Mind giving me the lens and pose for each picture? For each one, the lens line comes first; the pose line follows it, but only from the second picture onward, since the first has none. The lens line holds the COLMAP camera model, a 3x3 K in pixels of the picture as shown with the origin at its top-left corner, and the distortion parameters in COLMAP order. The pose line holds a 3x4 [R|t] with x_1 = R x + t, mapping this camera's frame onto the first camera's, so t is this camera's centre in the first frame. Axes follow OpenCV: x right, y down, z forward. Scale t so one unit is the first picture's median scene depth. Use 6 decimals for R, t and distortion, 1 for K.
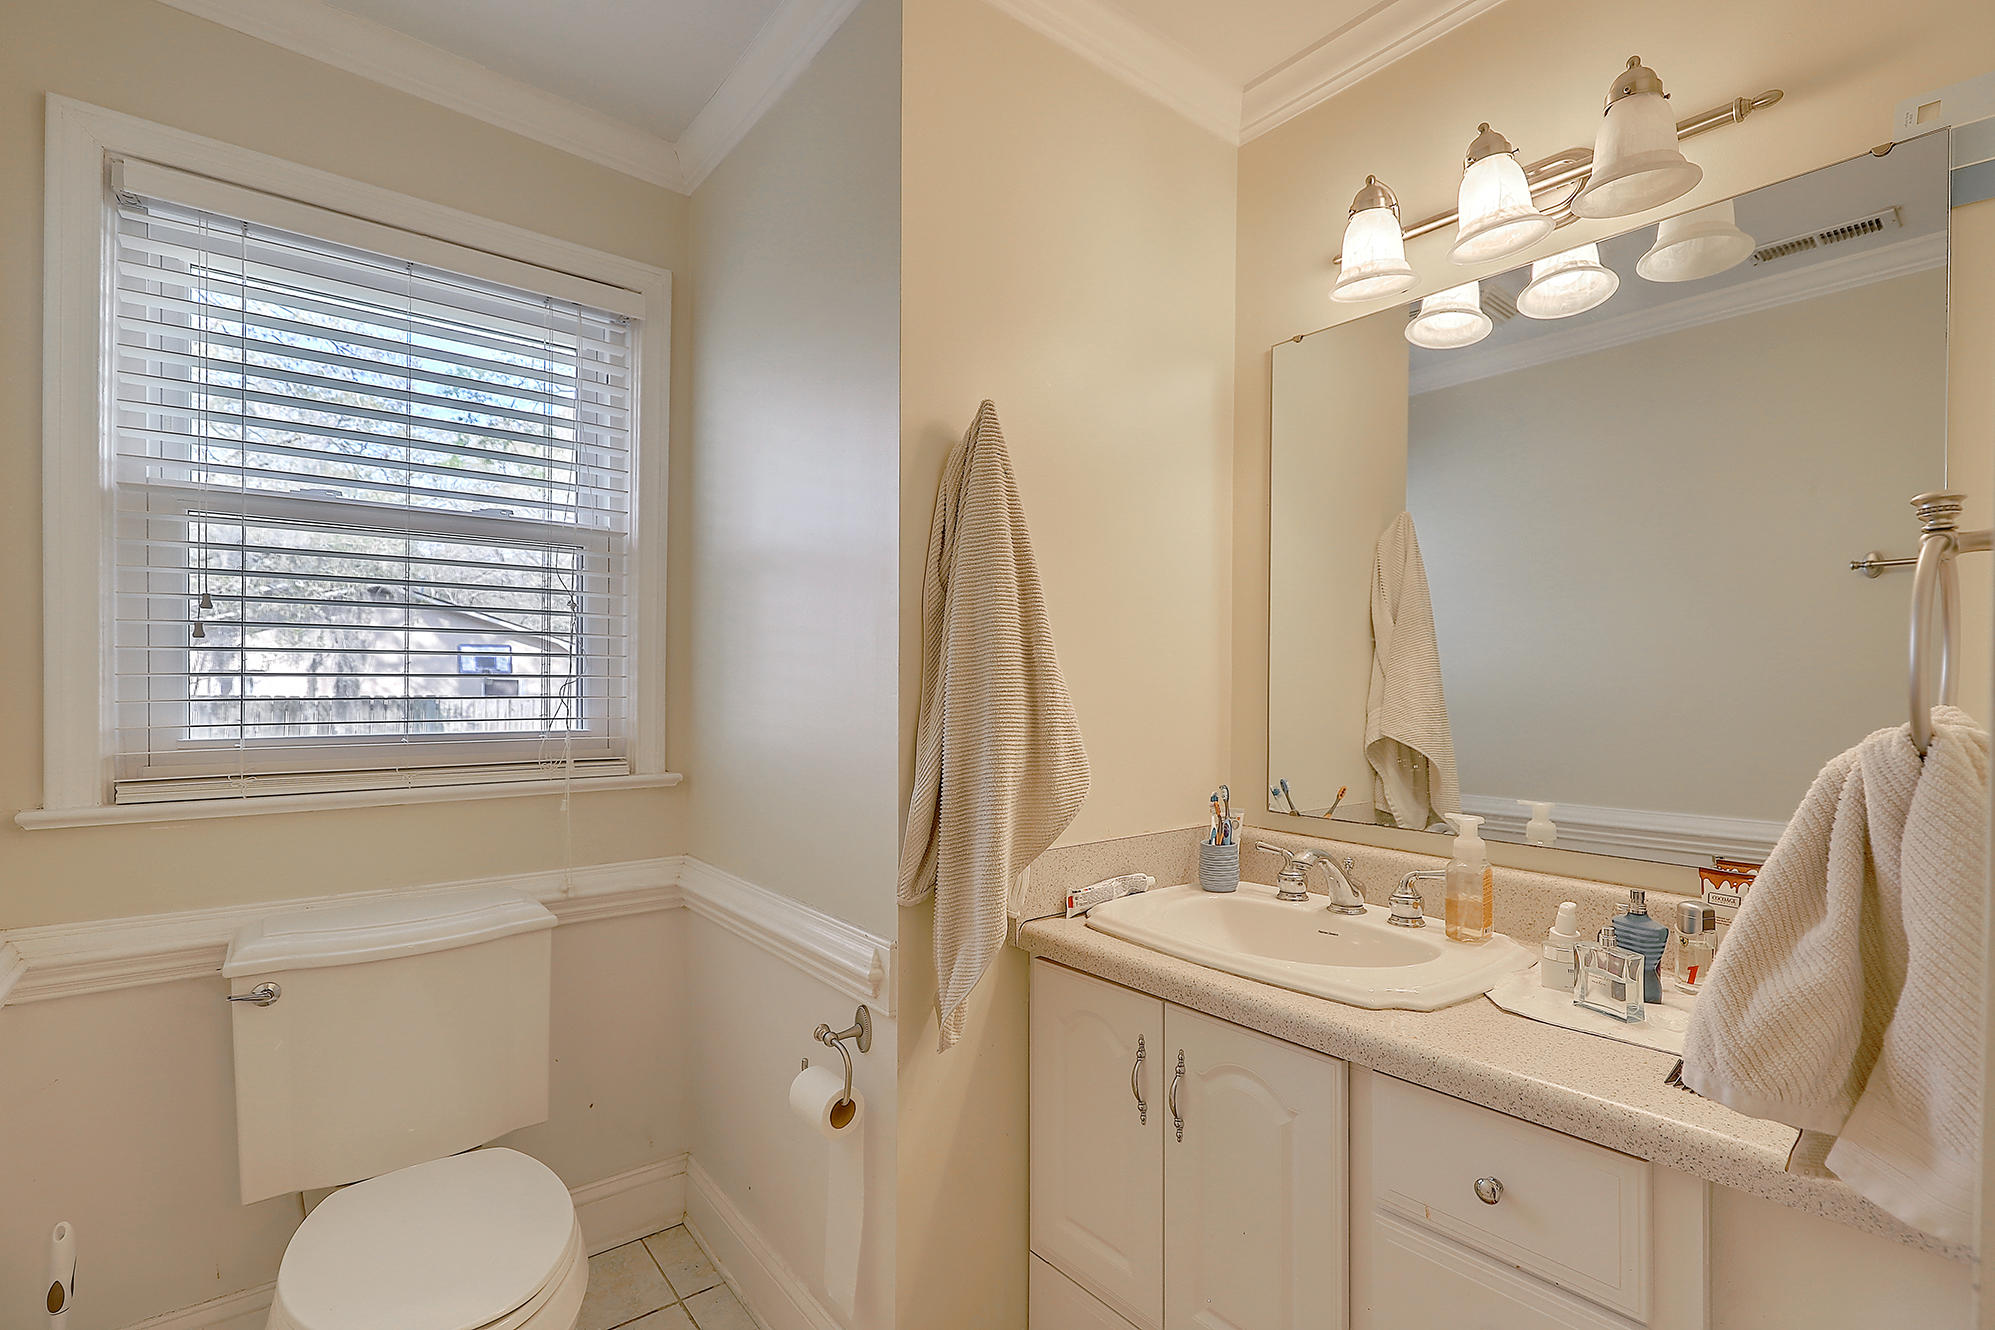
lens RADIAL K [[920.1, 0, 1030.3], [0, 920.1, 669.0], [0, 0, 1]] dist [-0.001335, 0.011258]
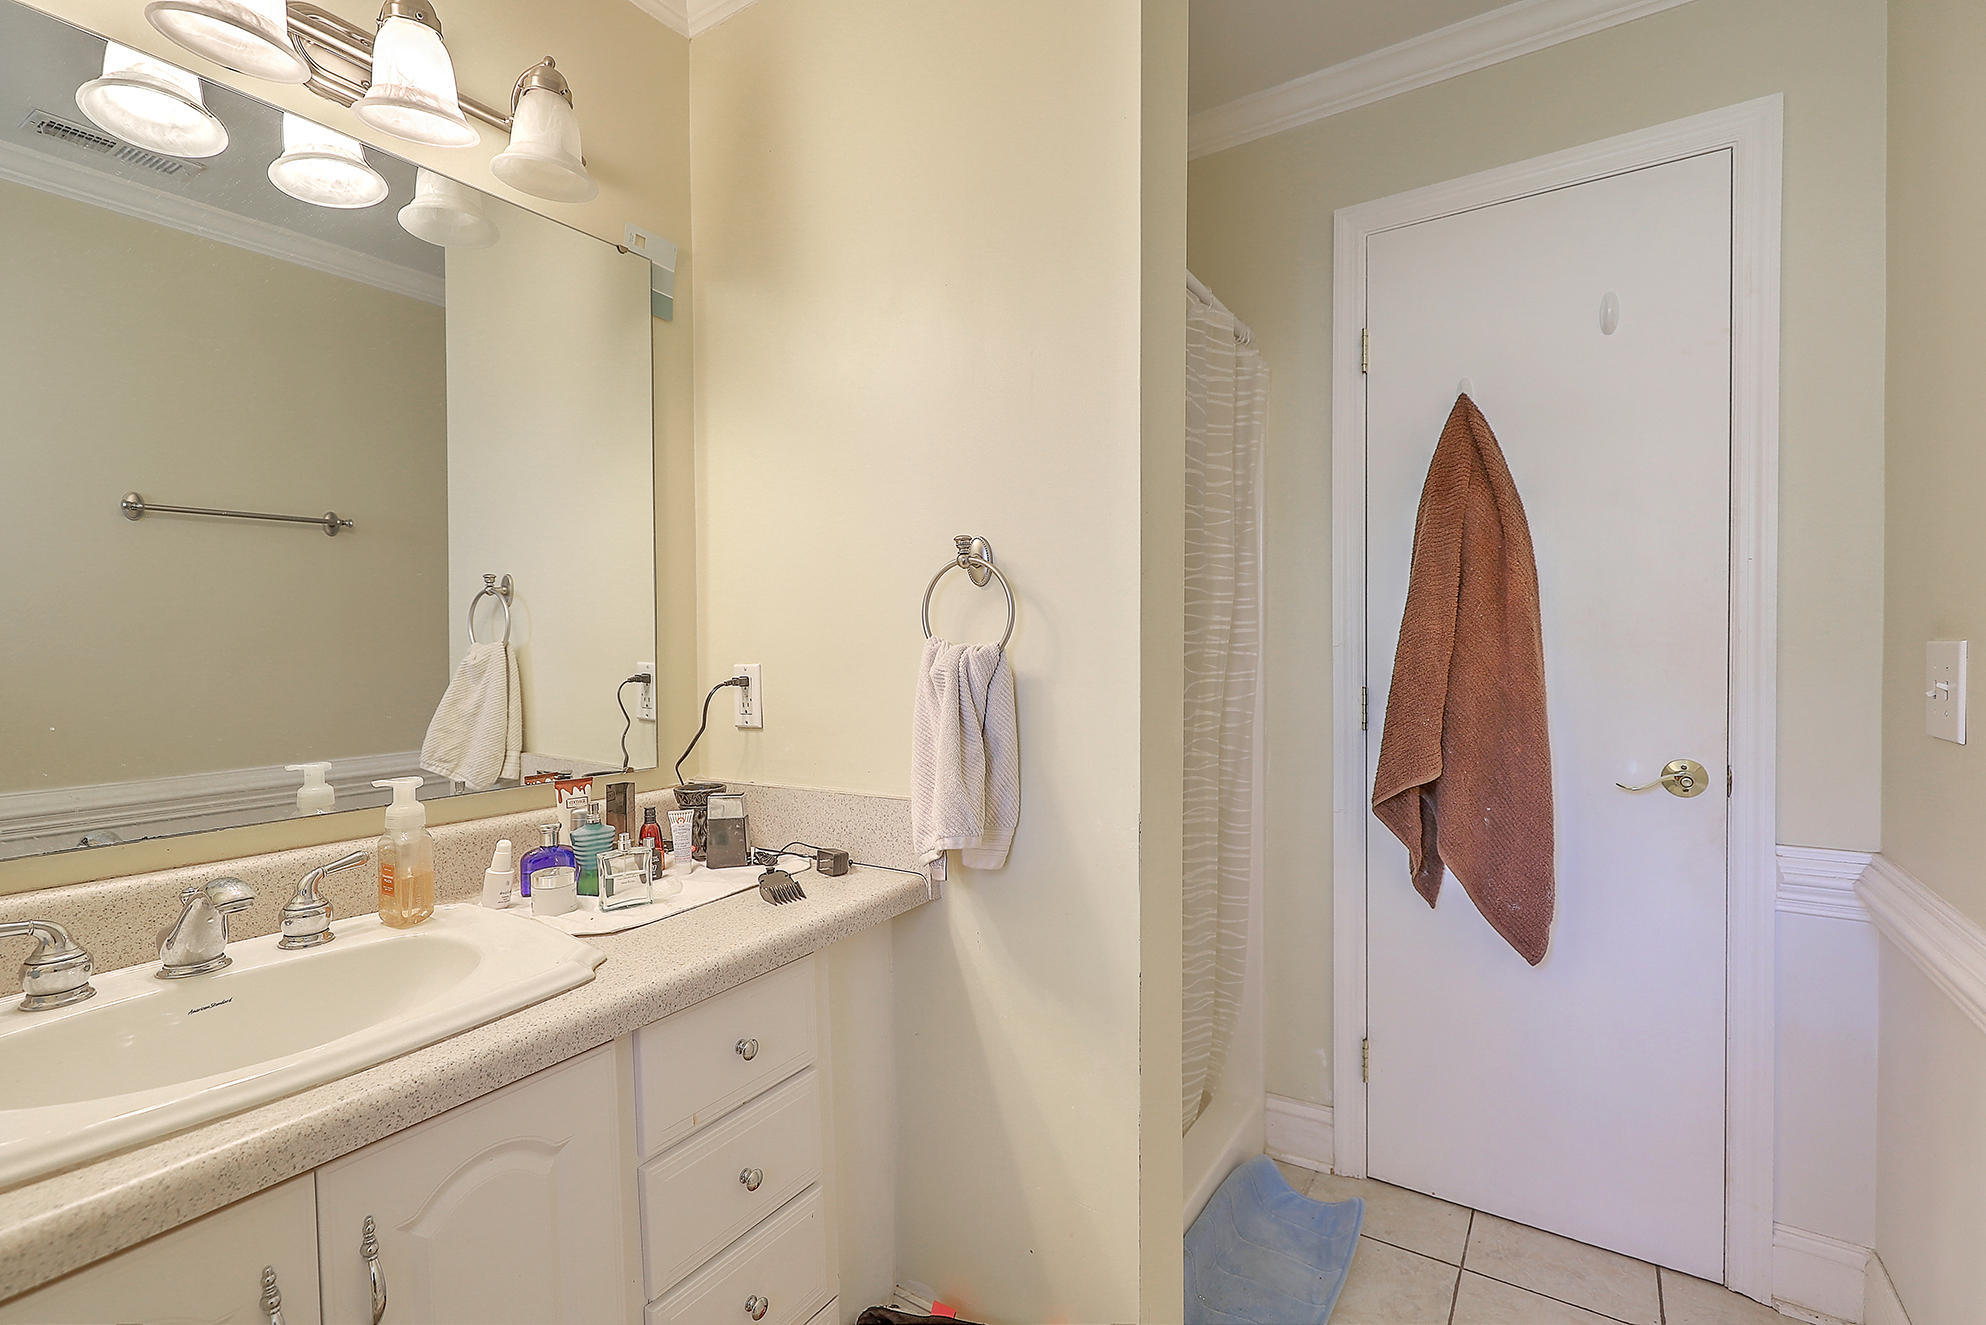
lens RADIAL K [[908.9, 0, 993.2], [0, 908.9, 648.6], [0, 0, 1]] dist [-0.001978, 0.011493]
pose [[-0.287308, -0.015956, 0.957705, -0.512776], [-0.015690, 0.999805, 0.011951, 0.020871], [-0.957710, -0.011592, -0.287502, 0.751833]]
